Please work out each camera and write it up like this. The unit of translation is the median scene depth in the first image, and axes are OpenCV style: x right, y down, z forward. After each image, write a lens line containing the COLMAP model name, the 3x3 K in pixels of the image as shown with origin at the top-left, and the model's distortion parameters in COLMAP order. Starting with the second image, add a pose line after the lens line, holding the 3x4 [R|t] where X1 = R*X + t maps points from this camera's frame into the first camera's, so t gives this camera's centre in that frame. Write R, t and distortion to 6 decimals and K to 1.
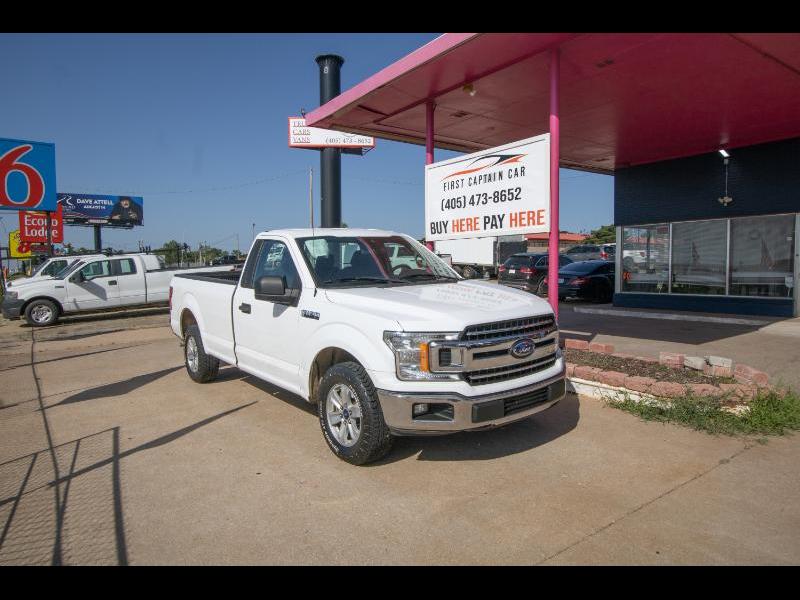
lens RADIAL K [[557.3, 0, 400.0], [0, 557.3, 300.0], [0, 0, 1]] dist [0.003660, 0.001906]
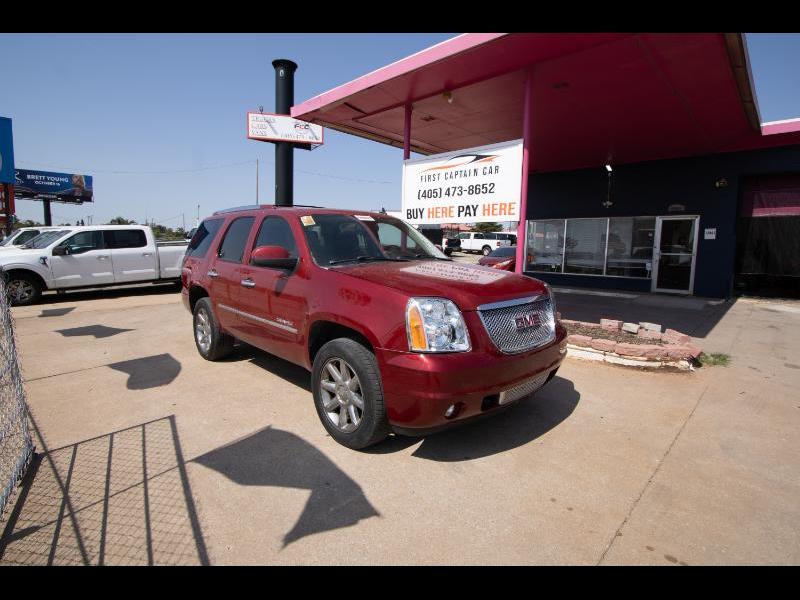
lens RADIAL K [[439.6, 0, 404.6], [0, 439.6, 299.8], [0, 0, 1]] dist [-0.011920, 0.000865]
pose [[0.979934, 0.007467, 0.199183, -0.142074], [-0.019053, 0.998231, 0.056315, 0.000493], [-0.198410, -0.058980, 0.978343, 0.082201]]
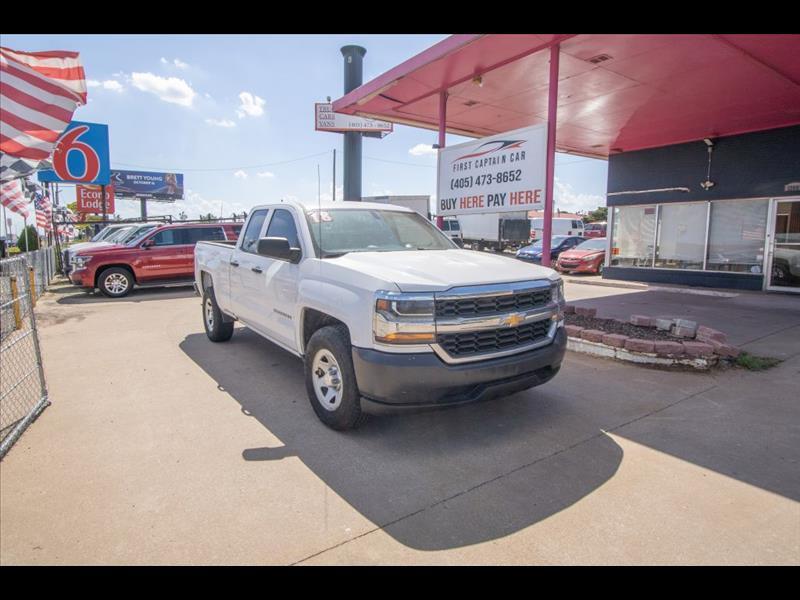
lens RADIAL K [[505.9, 0, 400.0], [0, 505.9, 300.0], [0, 0, 1]] dist [-0.004356, -0.001872]
pose [[0.999484, 0.021523, -0.023834, -0.000336], [-0.020174, 0.998257, 0.055467, 0.010572], [0.024986, -0.054957, 0.998176, -0.048158]]
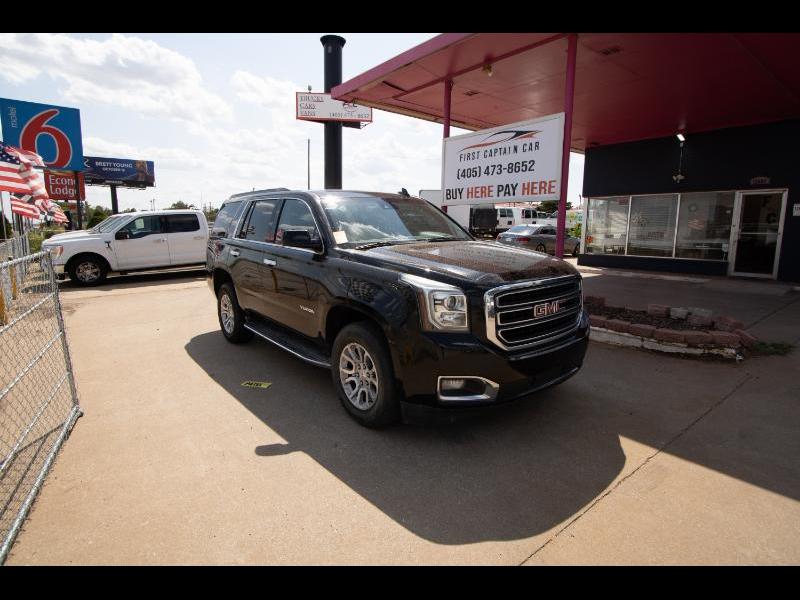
lens RADIAL K [[465.8, 0, 403.3], [0, 465.8, 301.5], [0, 0, 1]] dist [-0.005449, -0.000410]
pose [[0.997704, 0.010857, 0.066842, -0.100960], [-0.017185, 0.995345, 0.094835, 0.001889], [-0.065502, -0.095766, 0.993246, 0.030343]]
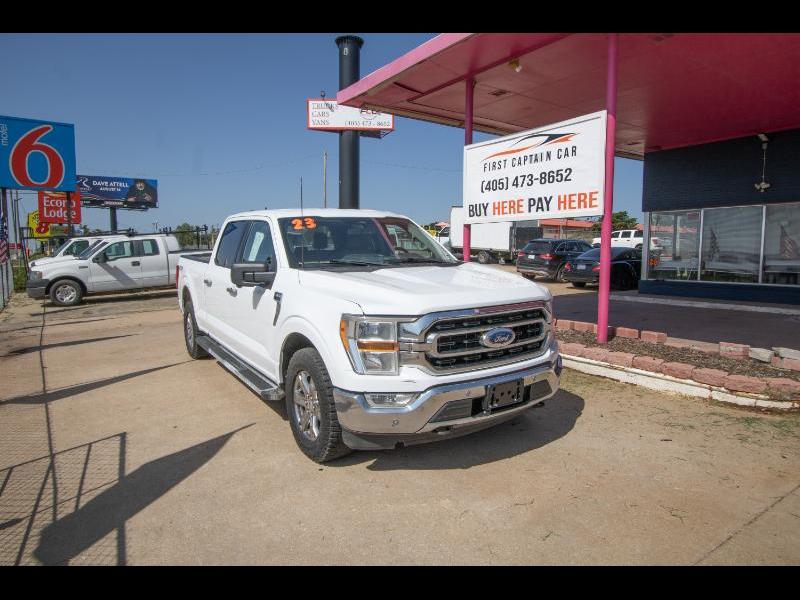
lens RADIAL K [[542.3, 0, 396.8], [0, 542.3, 300.2], [0, 0, 1]] dist [0.002922, 0.000262]
pose [[0.999861, 0.012321, -0.011250, -0.060986], [-0.011978, 0.999475, 0.030108, -0.000224], [0.011615, -0.029969, 0.999483, 0.053234]]
